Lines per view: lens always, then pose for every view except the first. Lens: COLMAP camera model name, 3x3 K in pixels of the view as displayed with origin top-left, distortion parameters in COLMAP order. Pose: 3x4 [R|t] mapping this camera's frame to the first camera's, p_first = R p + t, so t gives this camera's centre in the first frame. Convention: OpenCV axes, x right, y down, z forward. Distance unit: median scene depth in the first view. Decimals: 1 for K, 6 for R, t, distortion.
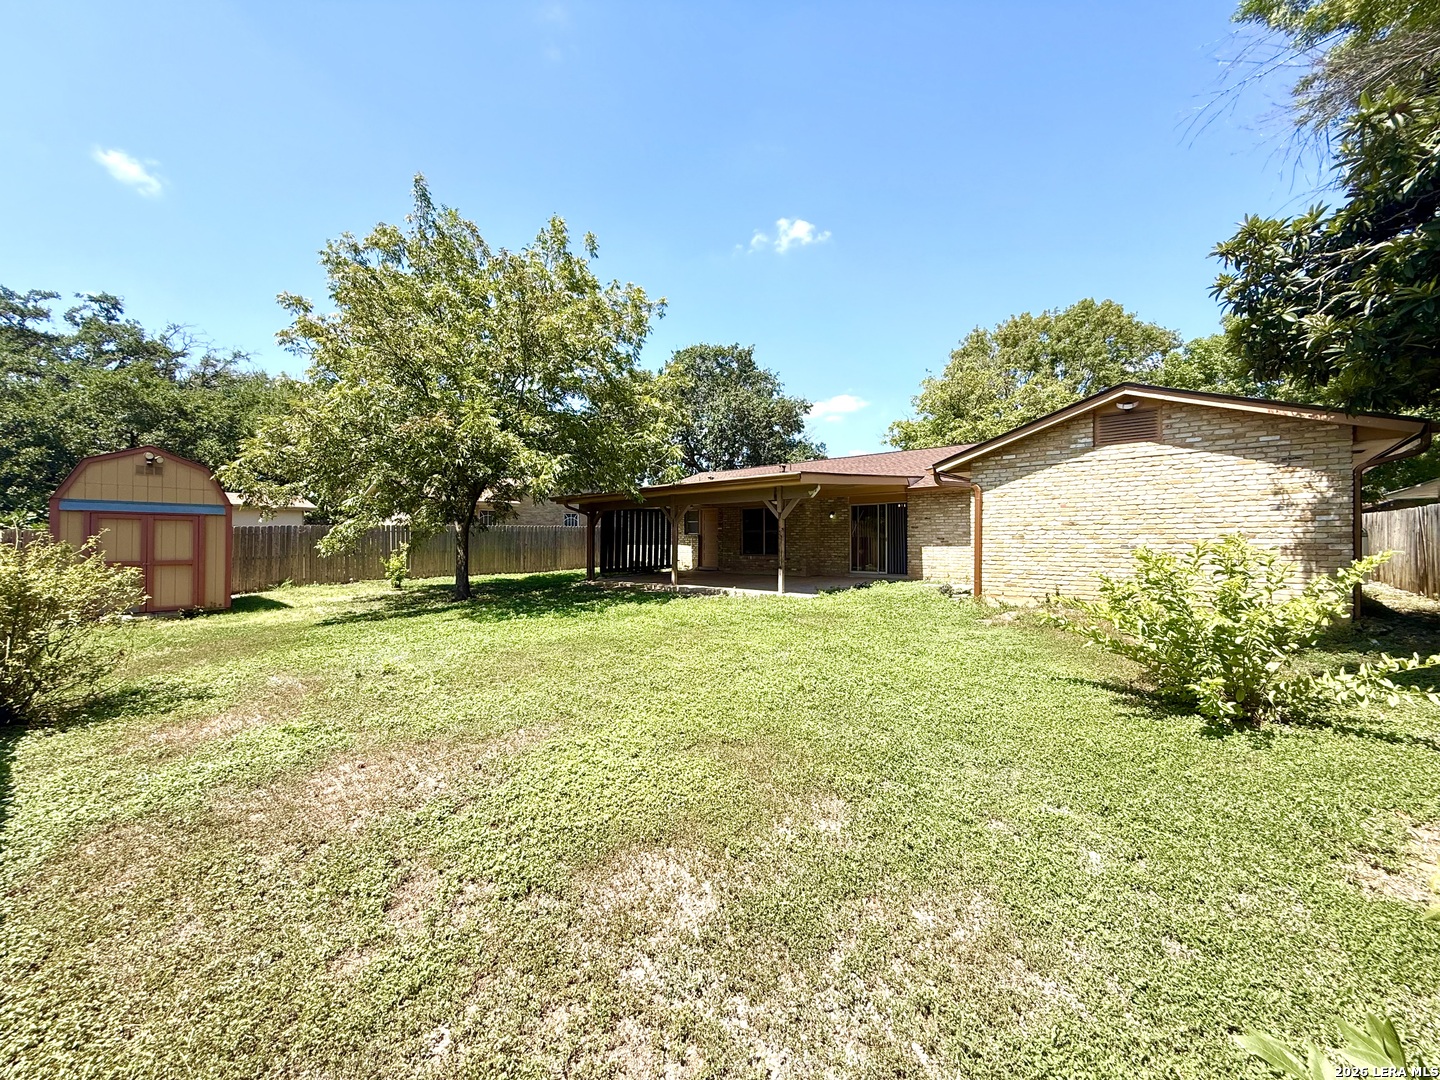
lens RADIAL K [[573.0, 0, 717.9], [0, 573.0, 539.1], [0, 0, 1]] dist [0.000989, -0.000432]
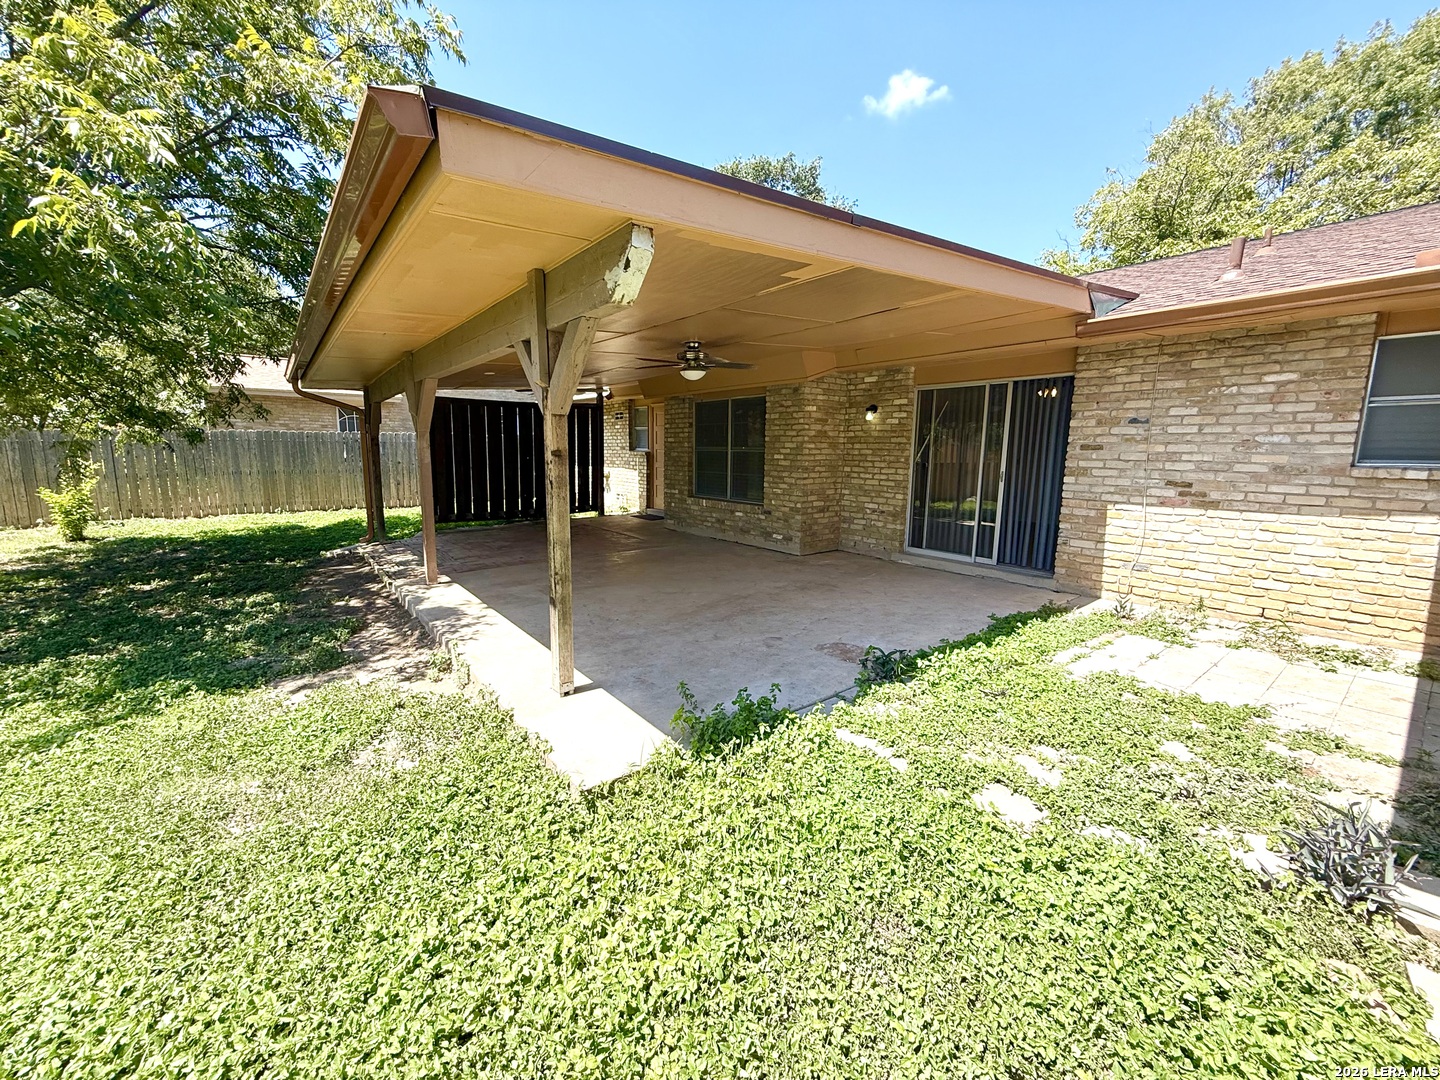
lens RADIAL K [[573.0, 0, 717.9], [0, 573.0, 539.1], [0, 0, 1]] dist [0.000989, -0.000432]
pose [[0.986763, 0.042321, -0.156550, 0.157714], [-0.018061, 0.988022, 0.153252, -0.013318], [0.161160, -0.148396, 0.975708, 0.554044]]
